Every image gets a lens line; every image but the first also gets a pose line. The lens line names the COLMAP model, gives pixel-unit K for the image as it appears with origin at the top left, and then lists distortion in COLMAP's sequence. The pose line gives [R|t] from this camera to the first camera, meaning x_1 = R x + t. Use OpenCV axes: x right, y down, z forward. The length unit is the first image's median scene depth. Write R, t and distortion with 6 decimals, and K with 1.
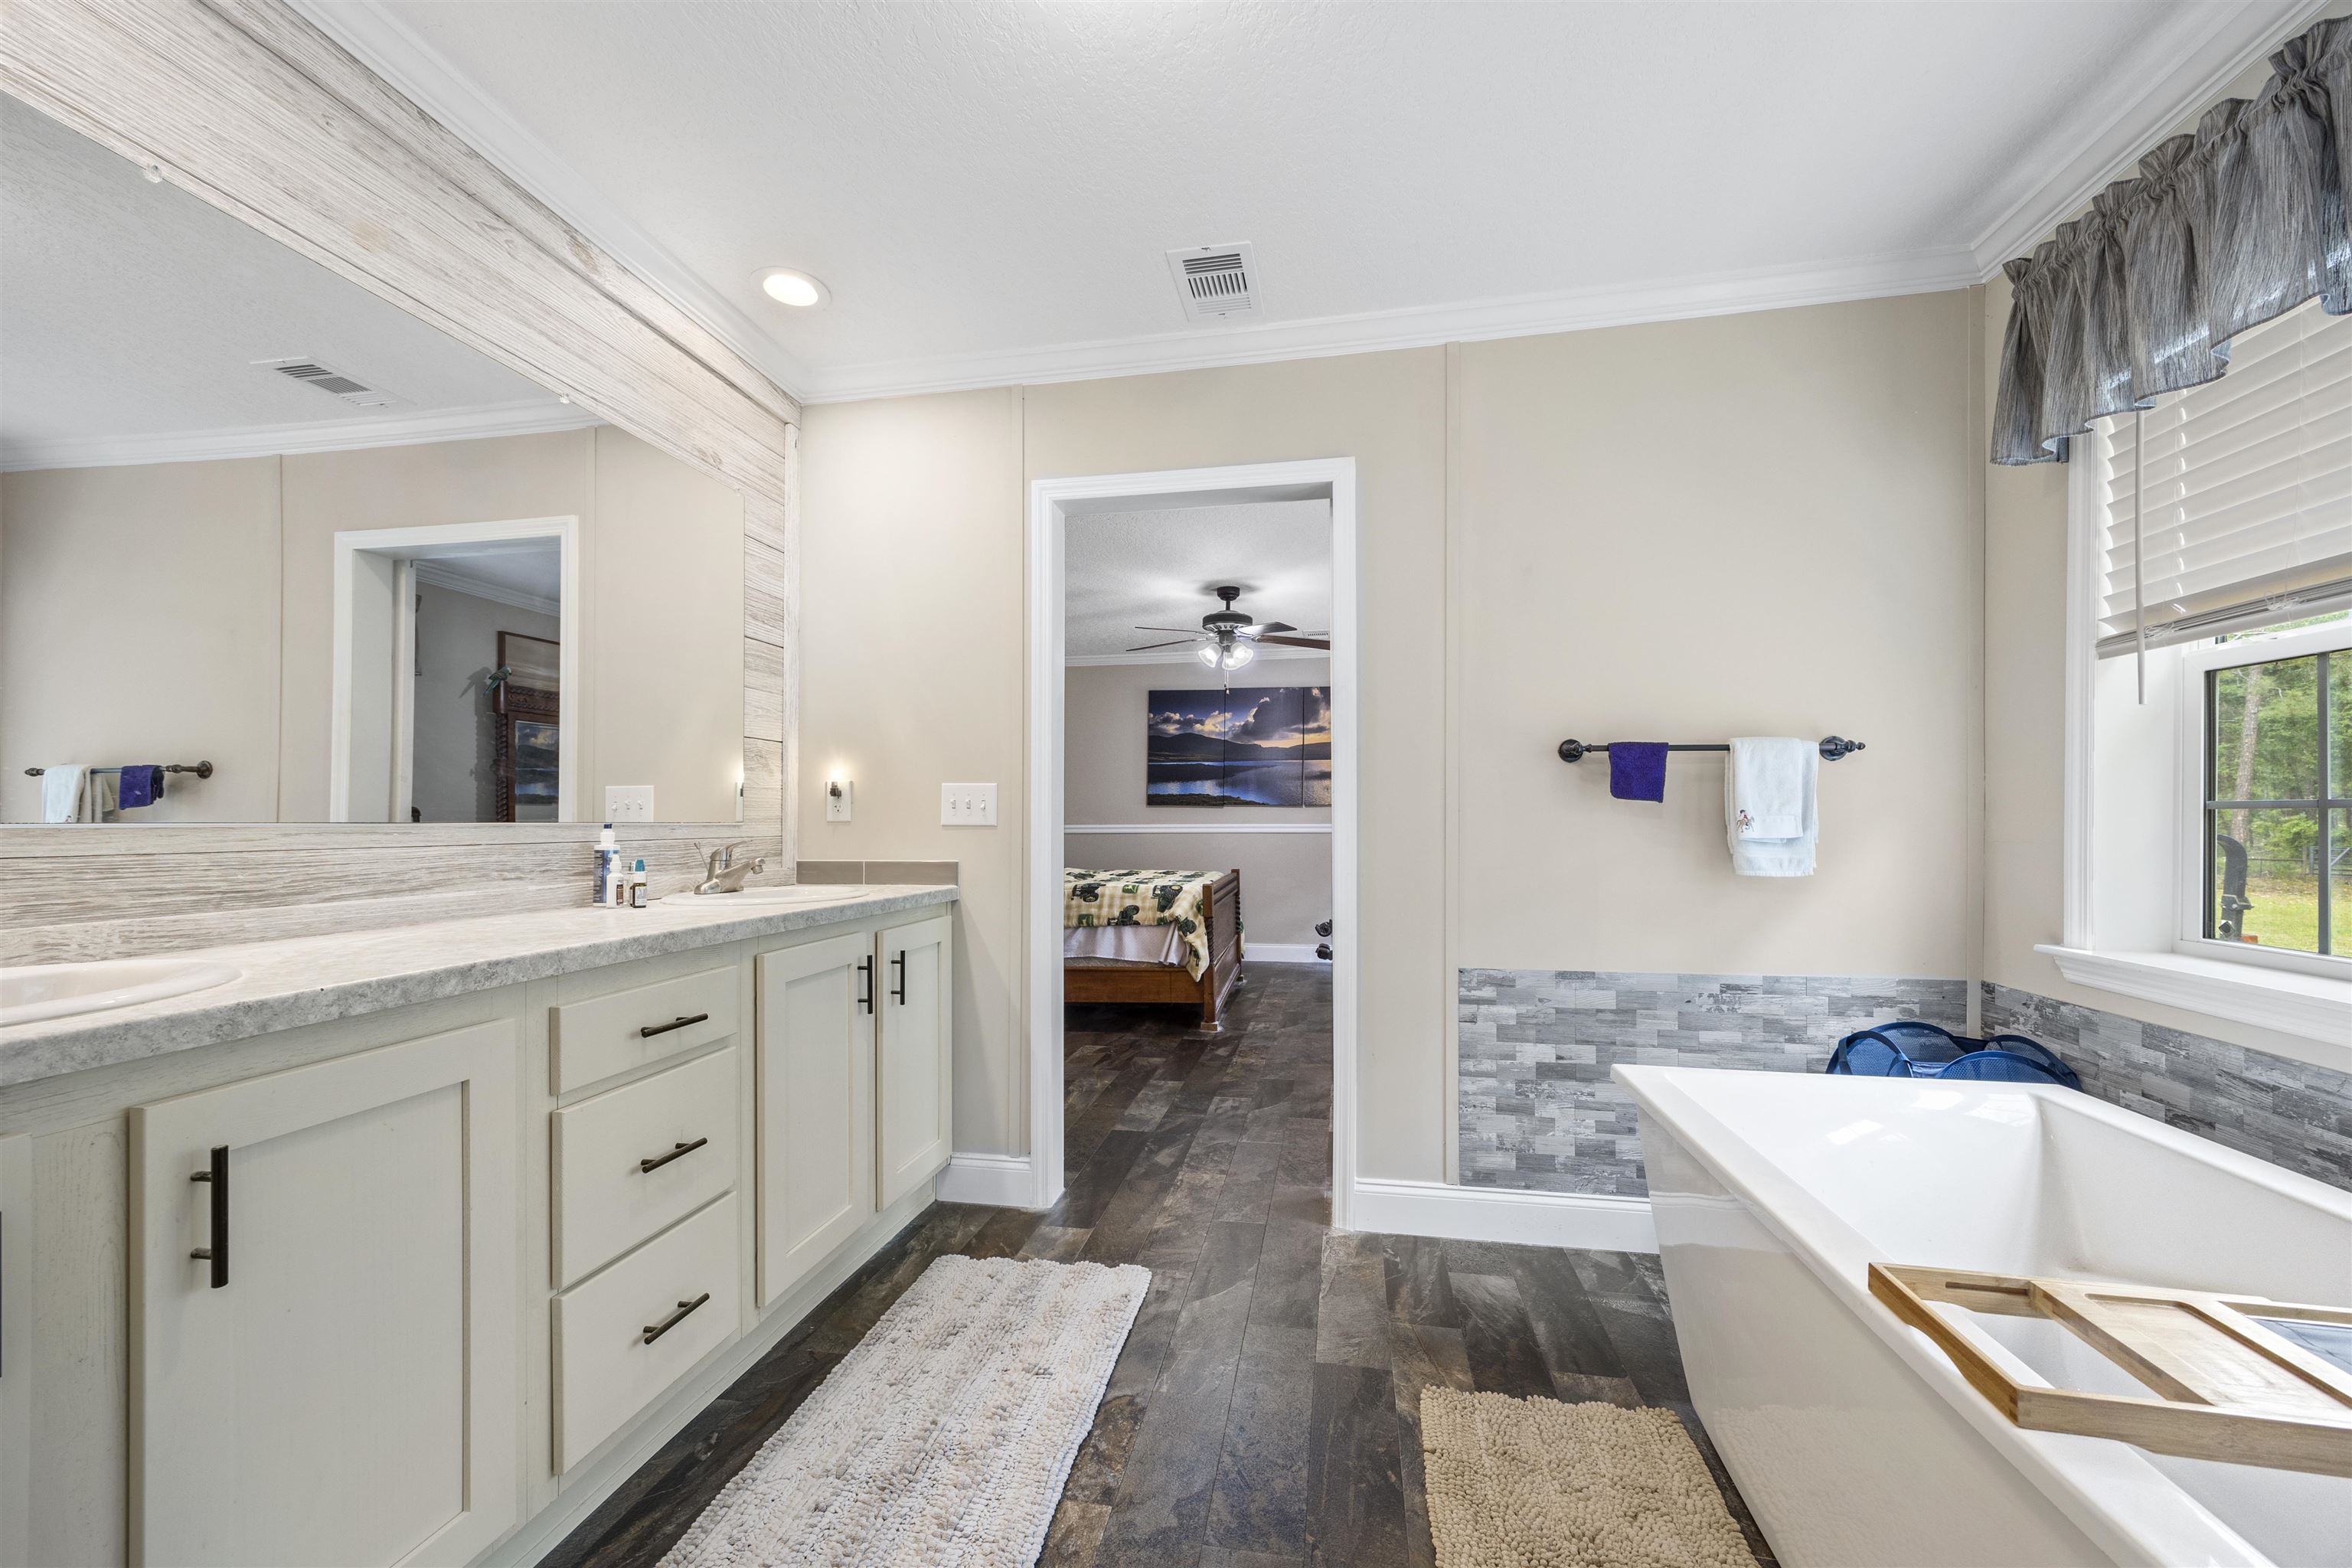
lens RADIAL K [[887.7, 0, 1181.5], [0, 887.7, 820.3], [0, 0, 1]] dist [0.007307, 0.000144]
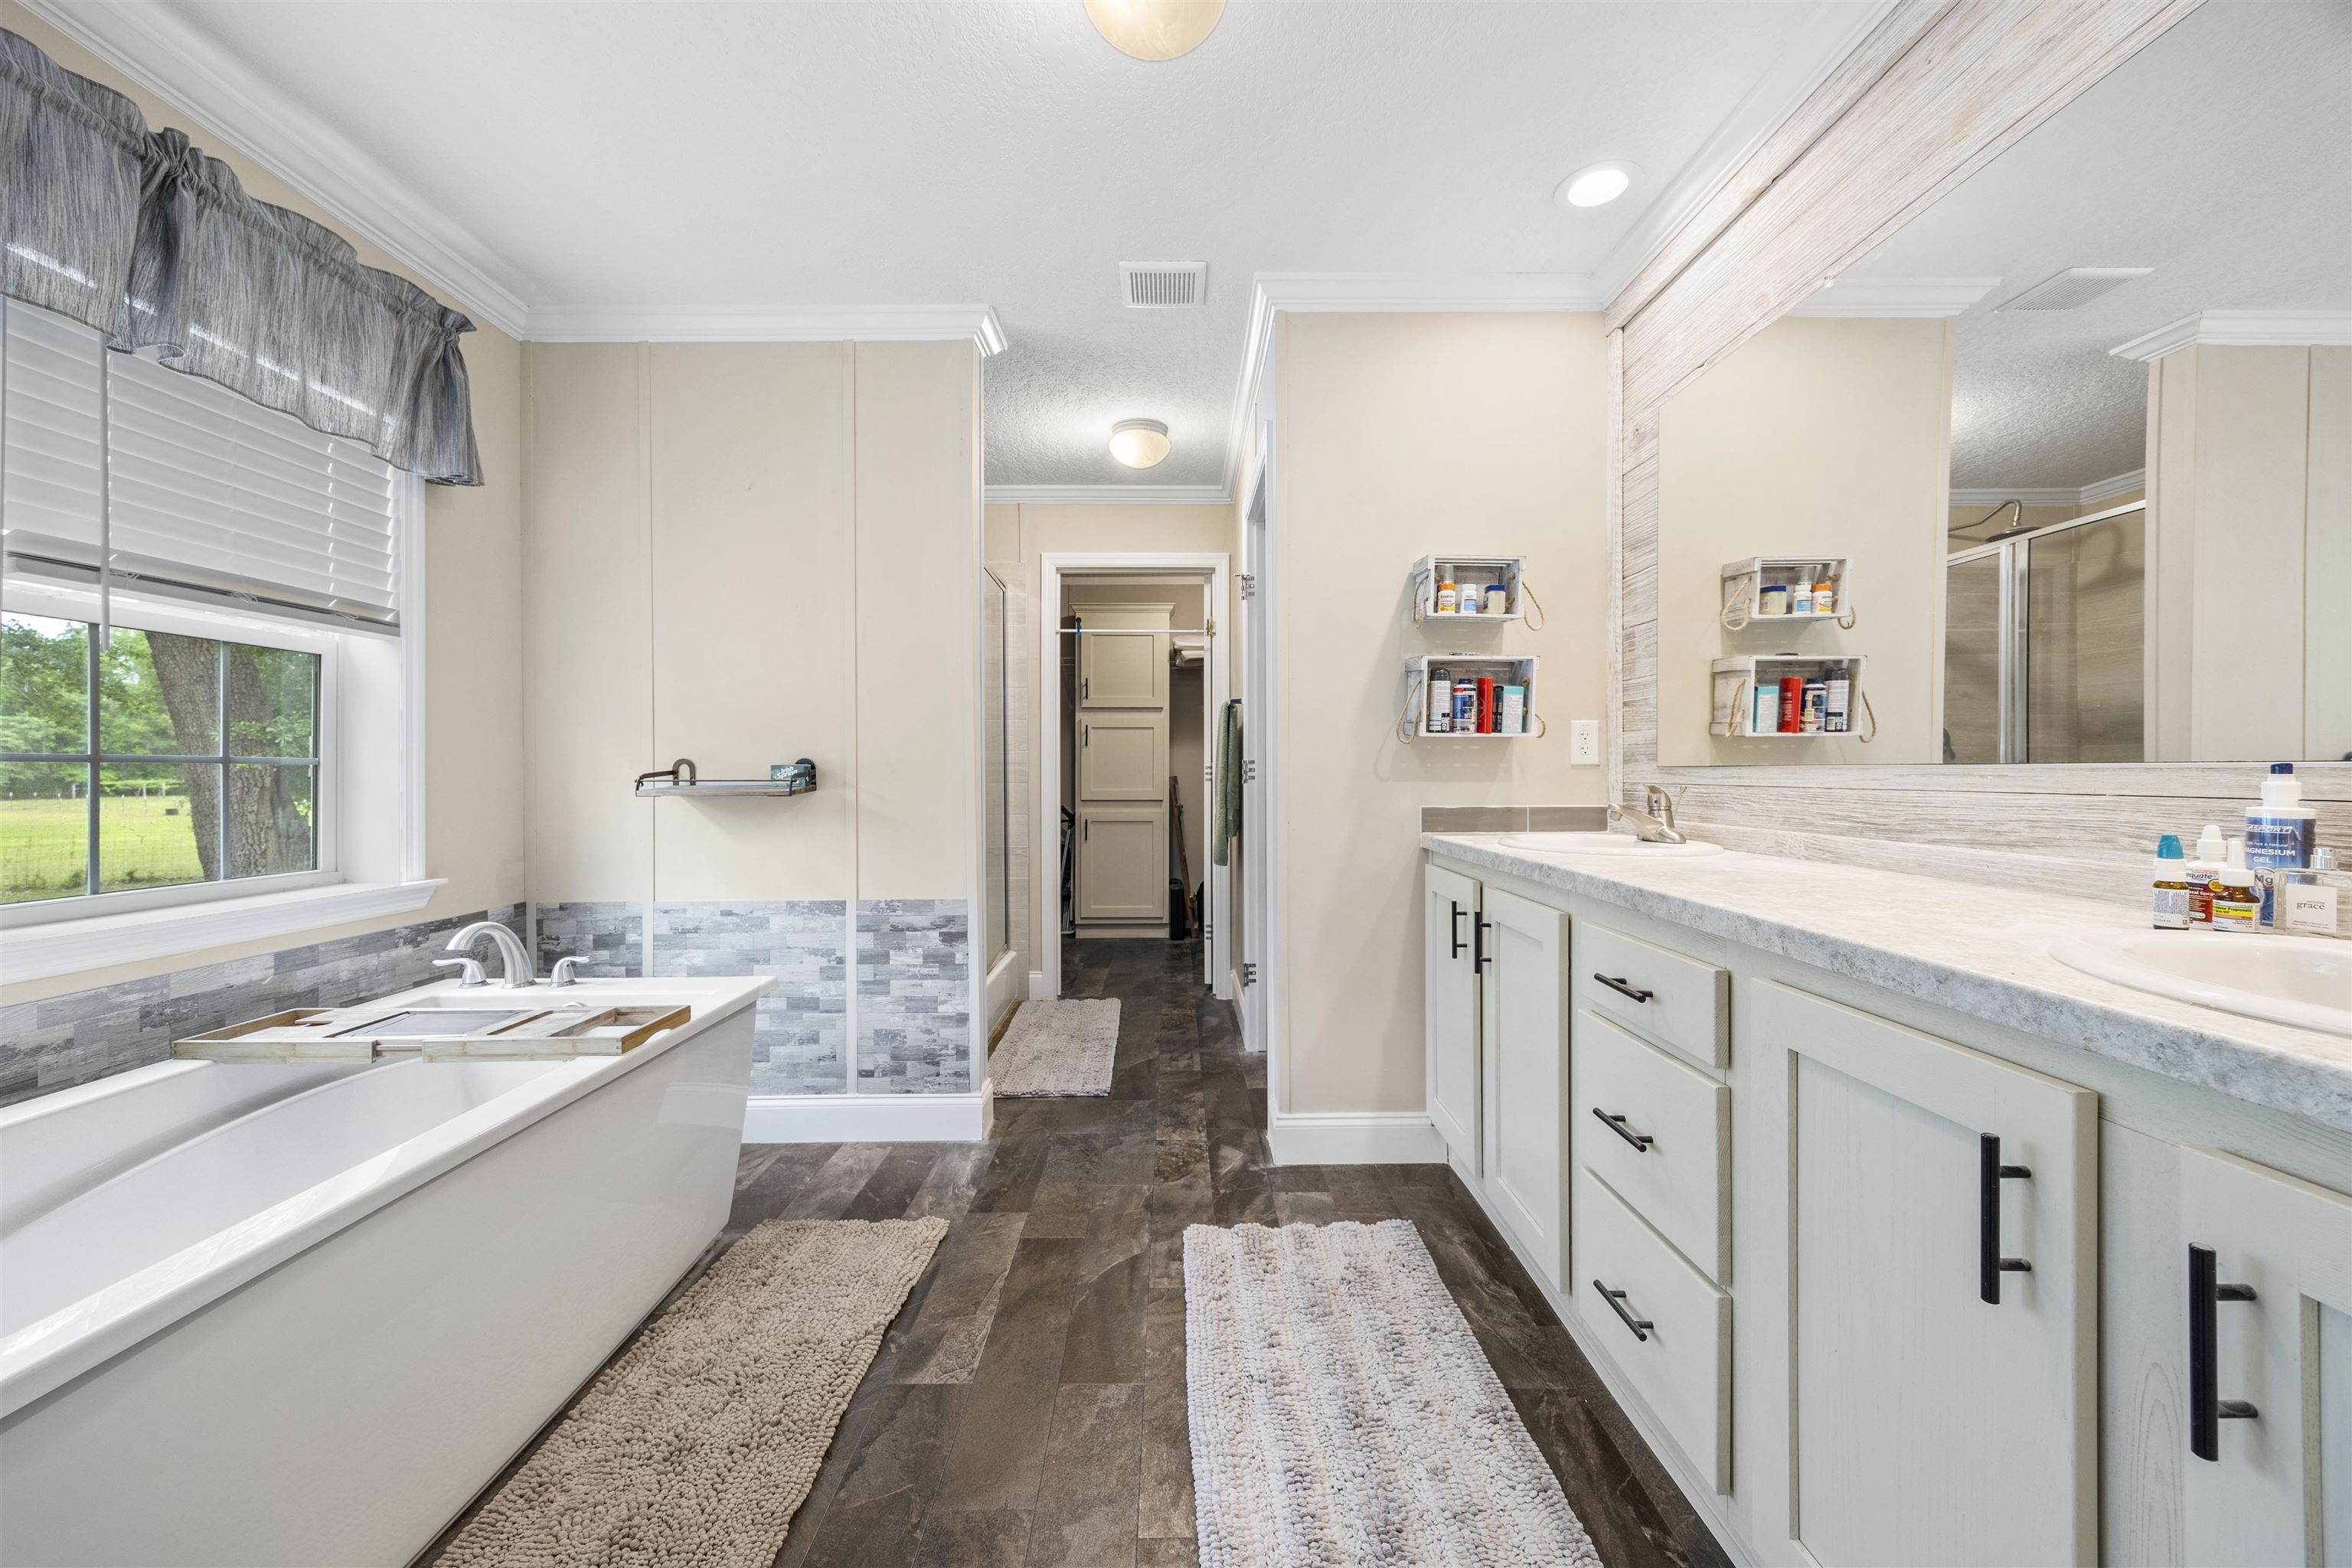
lens RADIAL K [[887.7, 0, 1169.0], [0, 887.7, 774.2], [0, 0, 1]] dist [0.007307, 0.000144]
pose [[-0.984060, 0.004864, -0.177770, 0.043693], [0.004456, 0.999986, 0.002692, 0.007705], [0.177781, 0.001857, -0.984068, 1.771408]]
